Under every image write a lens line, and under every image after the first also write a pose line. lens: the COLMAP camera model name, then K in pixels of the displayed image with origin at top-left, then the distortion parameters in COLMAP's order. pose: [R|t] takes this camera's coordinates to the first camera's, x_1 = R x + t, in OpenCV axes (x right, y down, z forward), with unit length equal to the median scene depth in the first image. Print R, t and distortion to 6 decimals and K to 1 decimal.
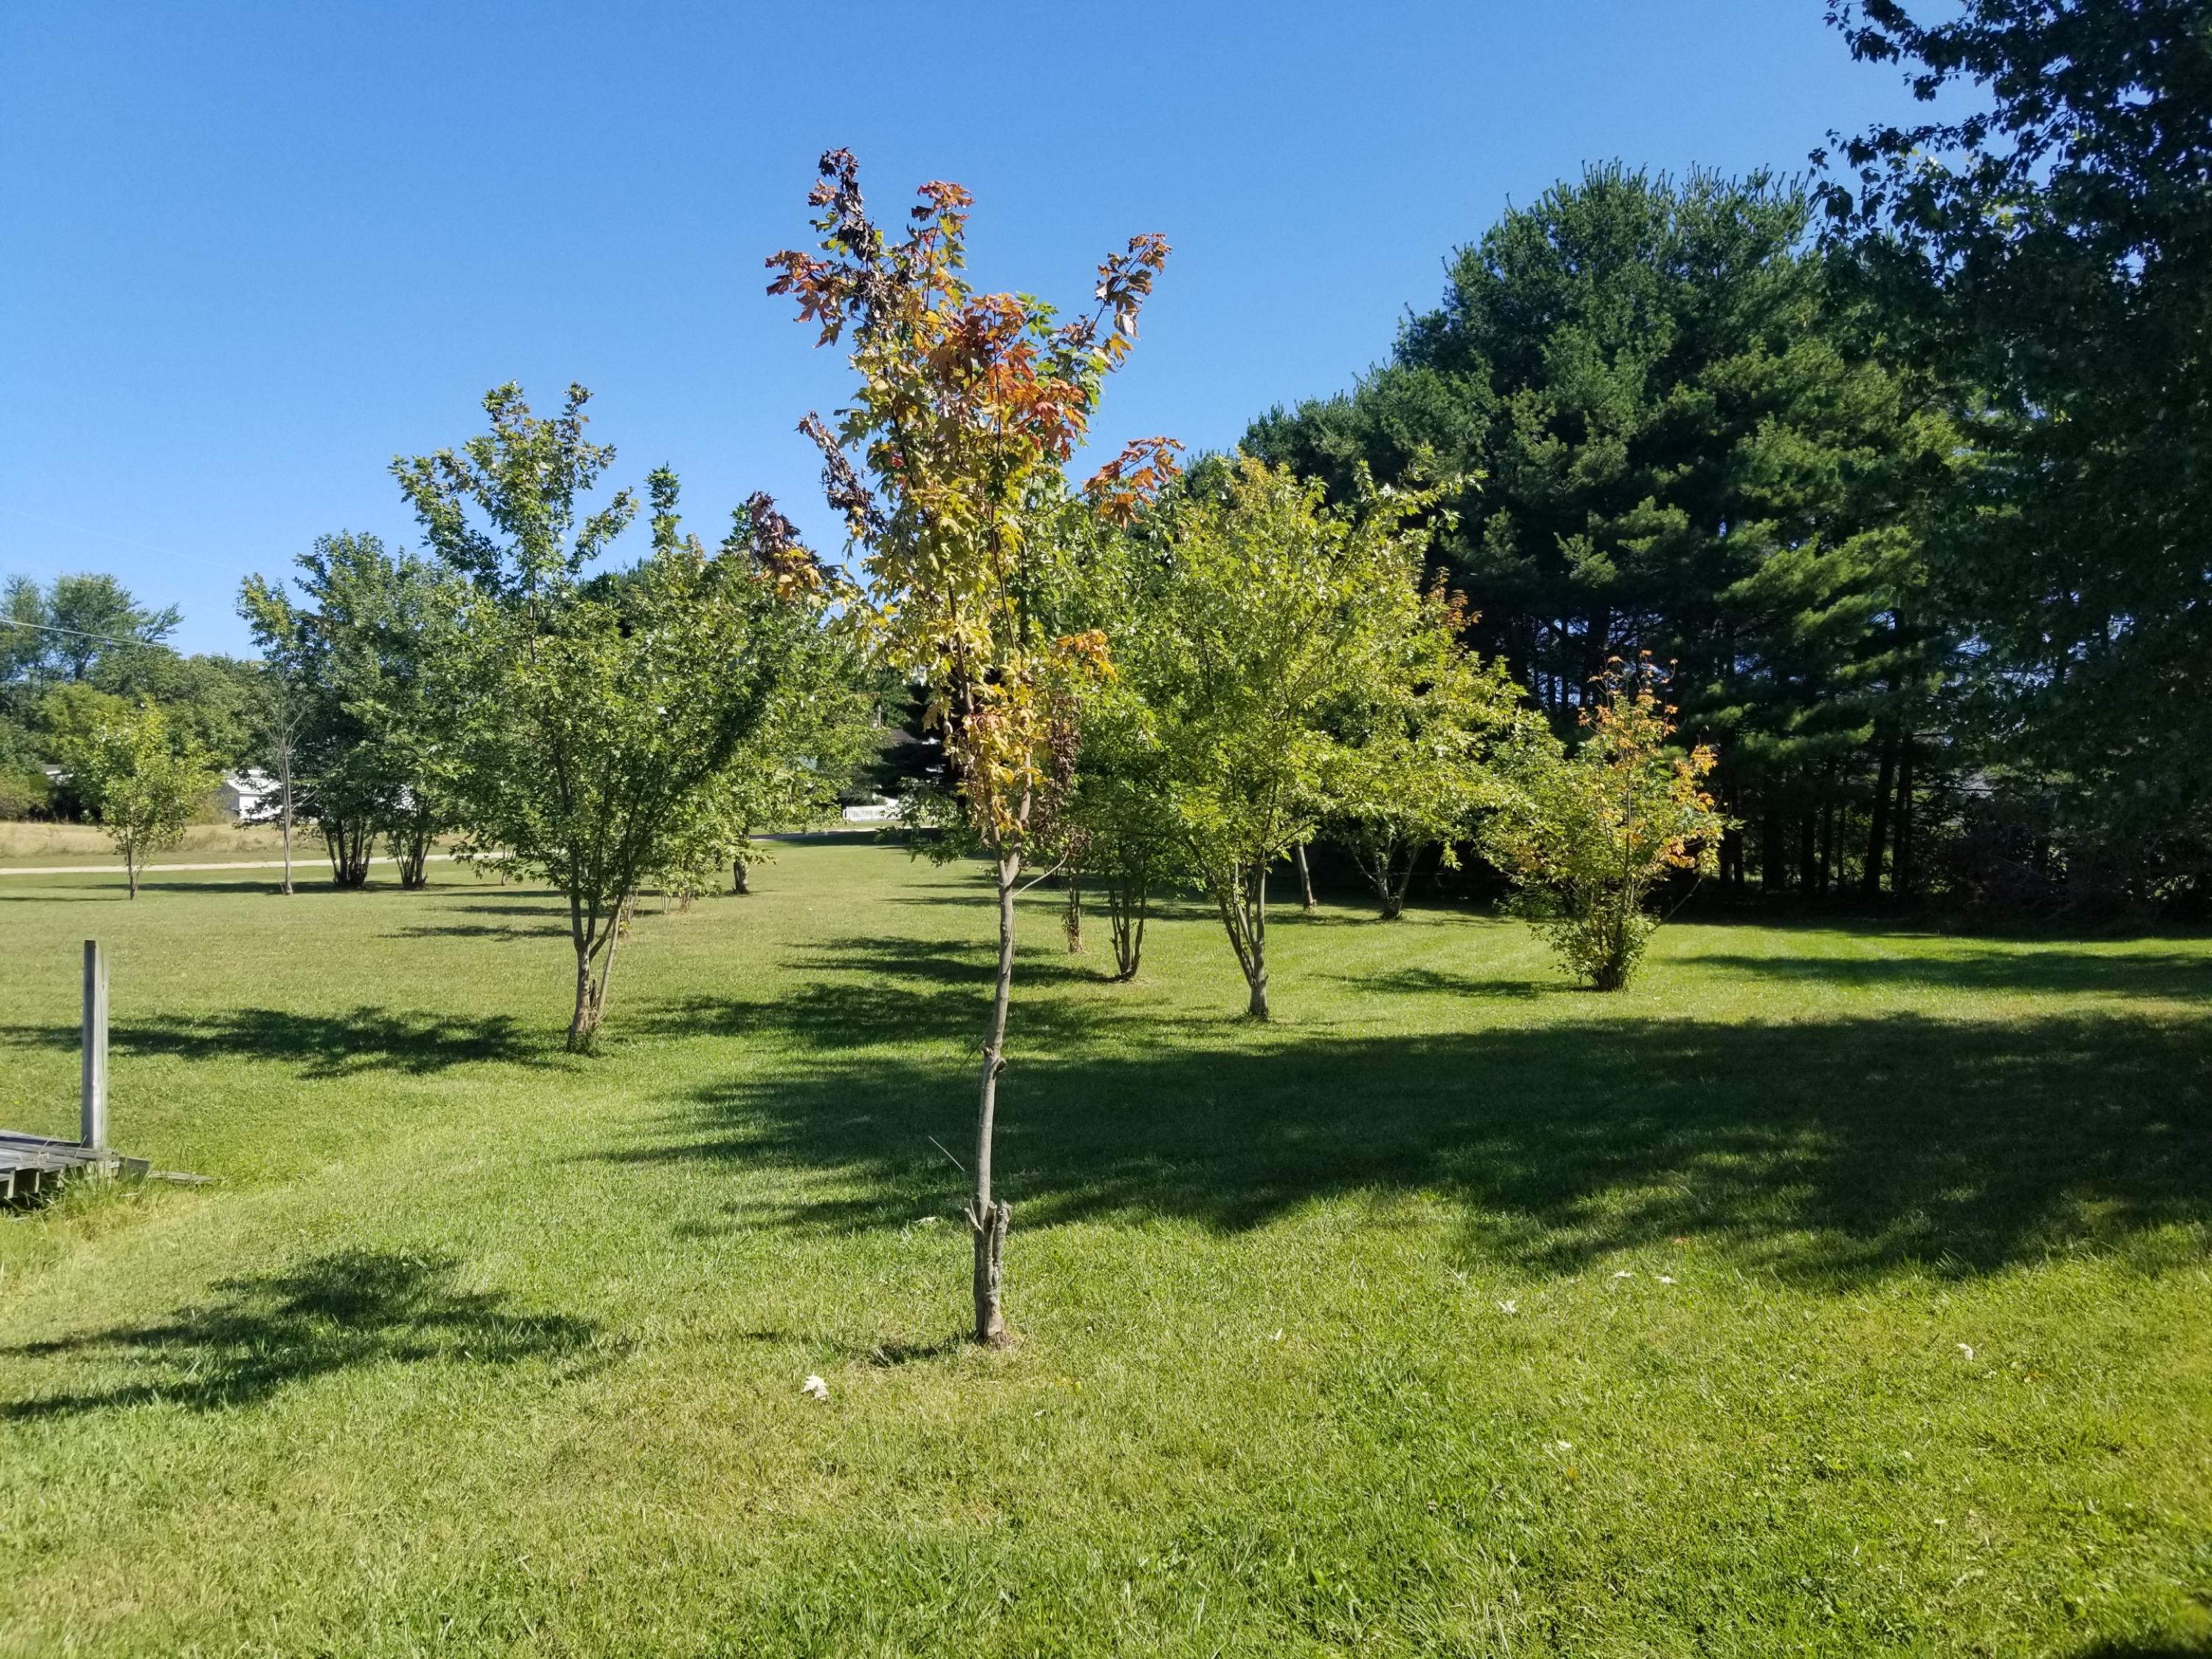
lens RADIAL K [[1641.9, 0, 1104.6], [0, 1641.9, 821.8], [0, 0, 1]] dist [0.130345, -0.215390]
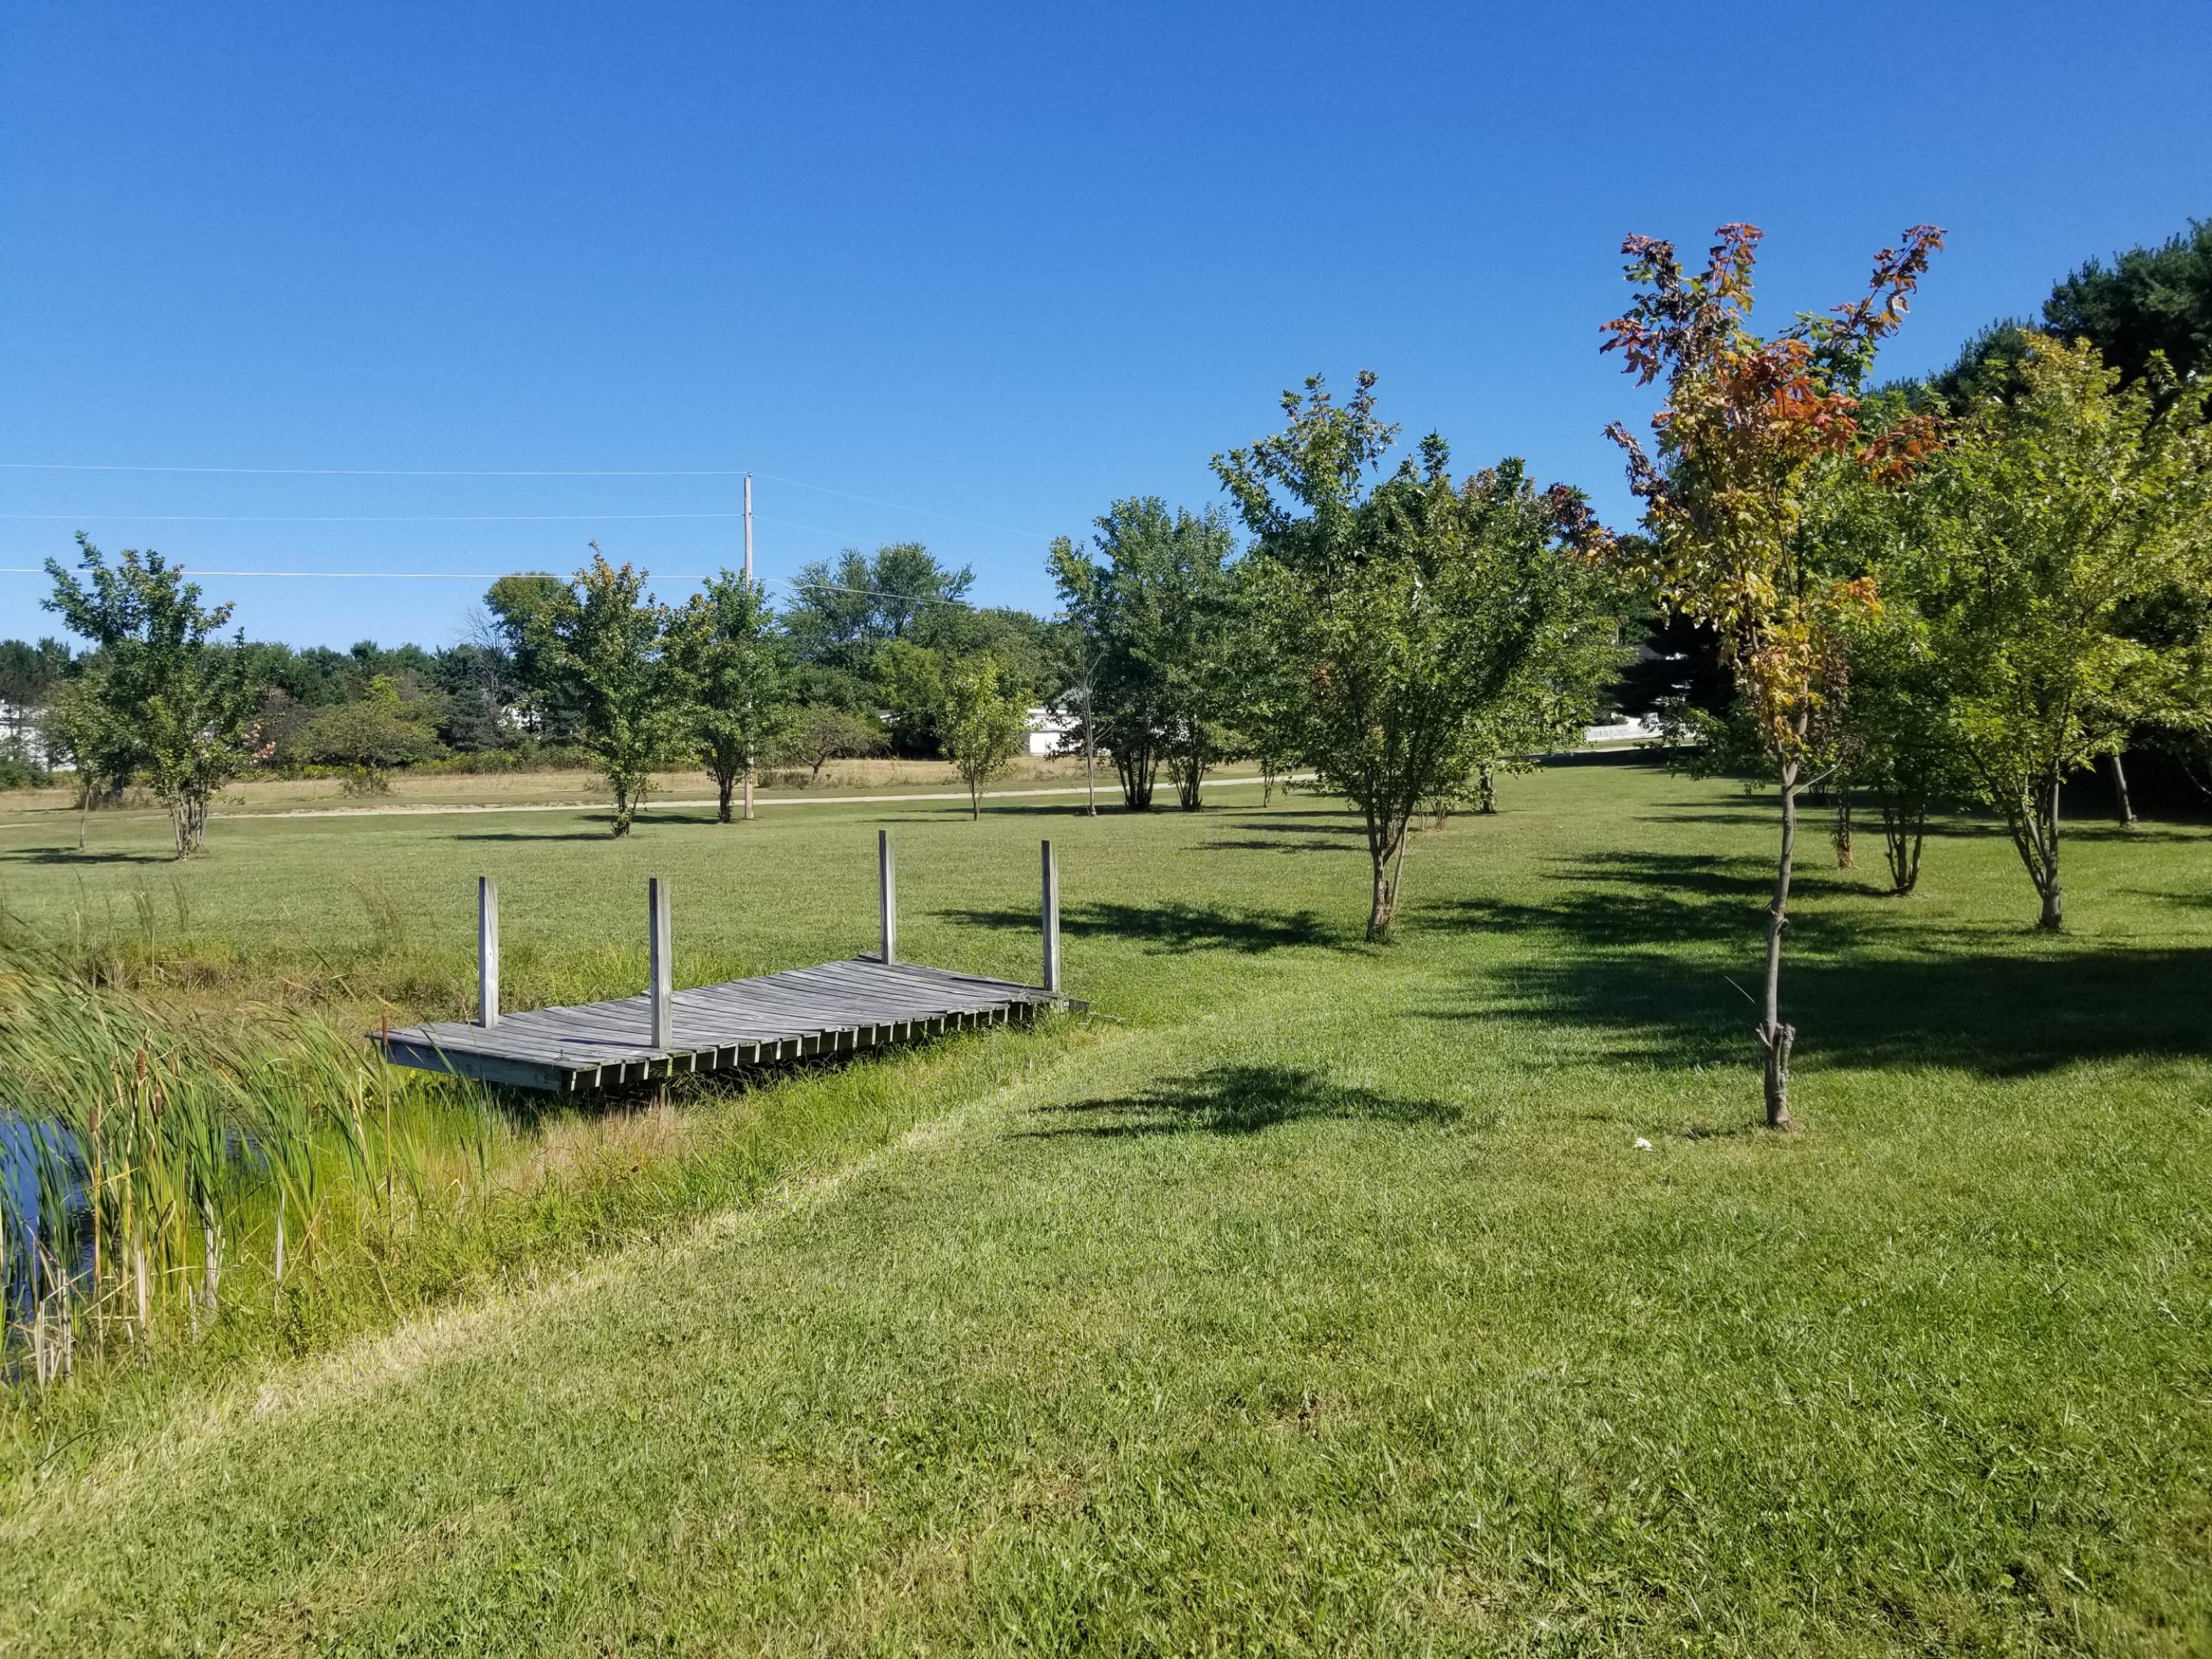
lens RADIAL K [[1641.9, 0, 1104.6], [0, 1641.9, 821.8], [0, 0, 1]] dist [0.130345, -0.215390]
pose [[0.907075, -0.001015, -0.420967, 0.001390], [0.020466, 0.998921, 0.041691, 0.000639], [0.420470, -0.046432, 0.906117, -0.134427]]
